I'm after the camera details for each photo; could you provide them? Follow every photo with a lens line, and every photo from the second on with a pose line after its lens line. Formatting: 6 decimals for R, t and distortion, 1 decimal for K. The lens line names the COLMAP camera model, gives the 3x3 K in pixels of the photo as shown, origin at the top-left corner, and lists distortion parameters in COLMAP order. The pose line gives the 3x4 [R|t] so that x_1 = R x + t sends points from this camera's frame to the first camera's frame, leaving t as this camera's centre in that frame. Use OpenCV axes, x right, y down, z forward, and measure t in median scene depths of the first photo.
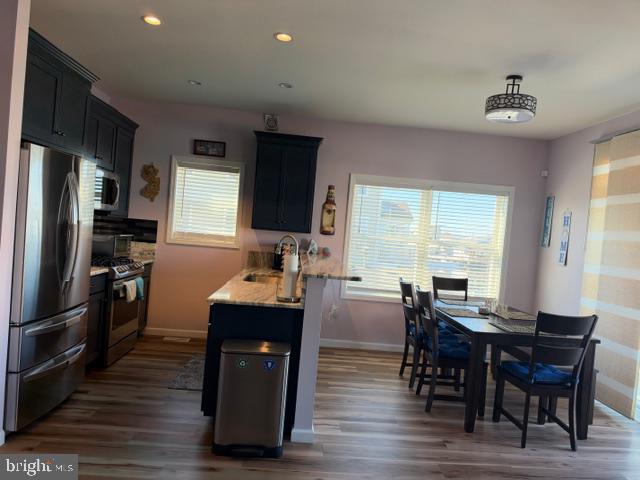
lens RADIAL K [[446.5, 0, 320.0], [0, 446.5, 240.0], [0, 0, 1]] dist [0.068221, -0.100169]
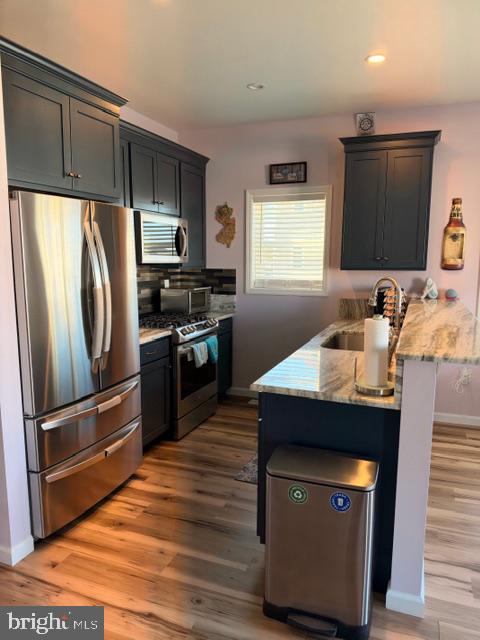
lens RADIAL K [[446.5, 0, 239.6], [0, 446.5, 325.1], [0, 0, 1]] dist [0.068221, -0.100169]
pose [[0.904093, -0.018619, -0.426931, 0.016302], [0.065054, 0.993403, 0.094439, -0.016269], [0.422356, -0.113155, 0.899340, 0.215384]]
